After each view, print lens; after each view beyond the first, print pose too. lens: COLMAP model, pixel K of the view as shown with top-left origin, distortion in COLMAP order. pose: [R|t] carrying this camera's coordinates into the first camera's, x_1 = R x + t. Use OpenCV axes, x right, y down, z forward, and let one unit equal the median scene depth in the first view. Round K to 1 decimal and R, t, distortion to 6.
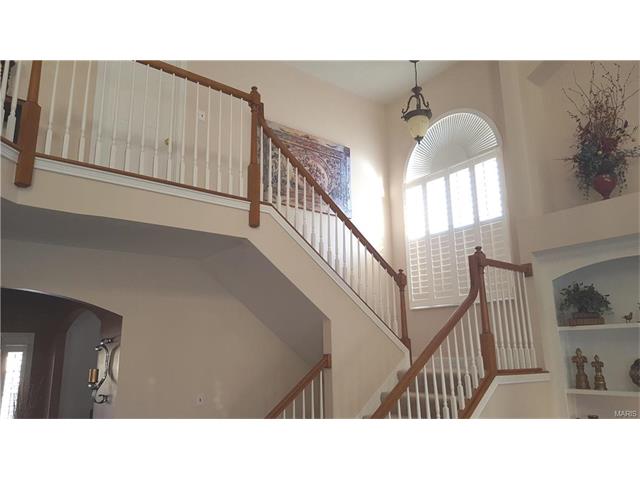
lens RADIAL K [[474.7, 0, 321.0], [0, 474.7, 248.8], [0, 0, 1]] dist [0.090137, -0.139733]
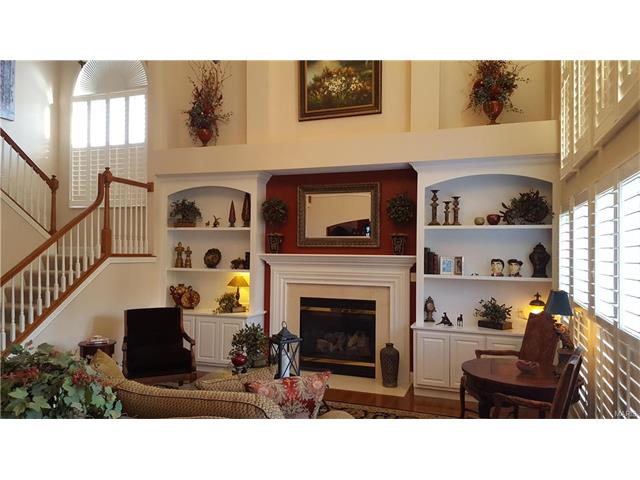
lens RADIAL K [[465.4, 0, 320.0], [0, 465.4, 240.0], [0, 0, 1]] dist [0.165300, -0.246344]
pose [[0.840634, 0.036827, 0.540350, 0.103953], [-0.137734, 0.979421, 0.147524, -0.078524], [-0.523798, -0.198438, 0.828407, -0.456989]]
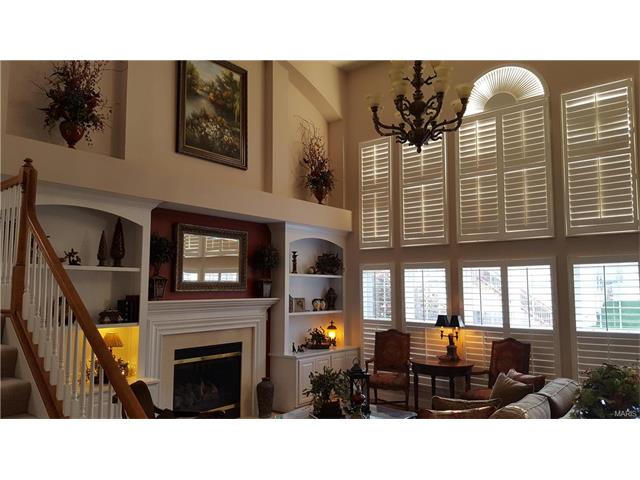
lens RADIAL K [[465.4, 0, 320.0], [0, 465.4, 240.0], [0, 0, 1]] dist [0.165300, -0.246344]
pose [[-0.225866, 0.119661, 0.966781, -0.484954], [-0.202271, 0.965037, -0.166701, 0.148265], [-0.952928, -0.233204, -0.193765, 0.611940]]
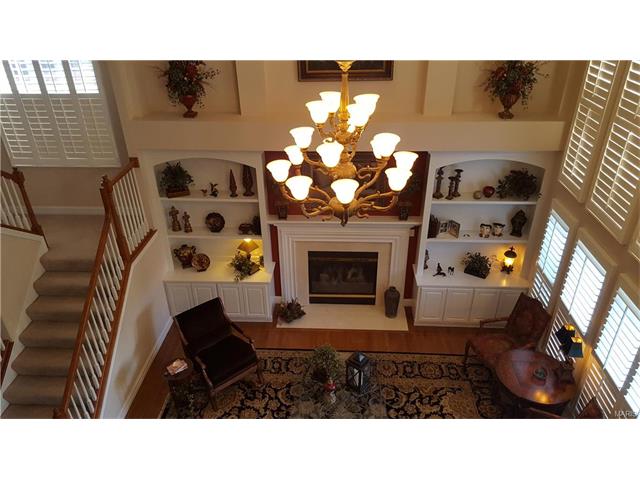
lens RADIAL K [[474.7, 0, 321.0], [0, 474.7, 248.8], [0, 0, 1]] dist [0.090137, -0.139733]
pose [[0.652401, -0.372964, 0.659750, -0.173096], [-0.157943, 0.784504, 0.599673, -0.627147], [-0.741233, -0.495430, 0.452904, -0.047392]]
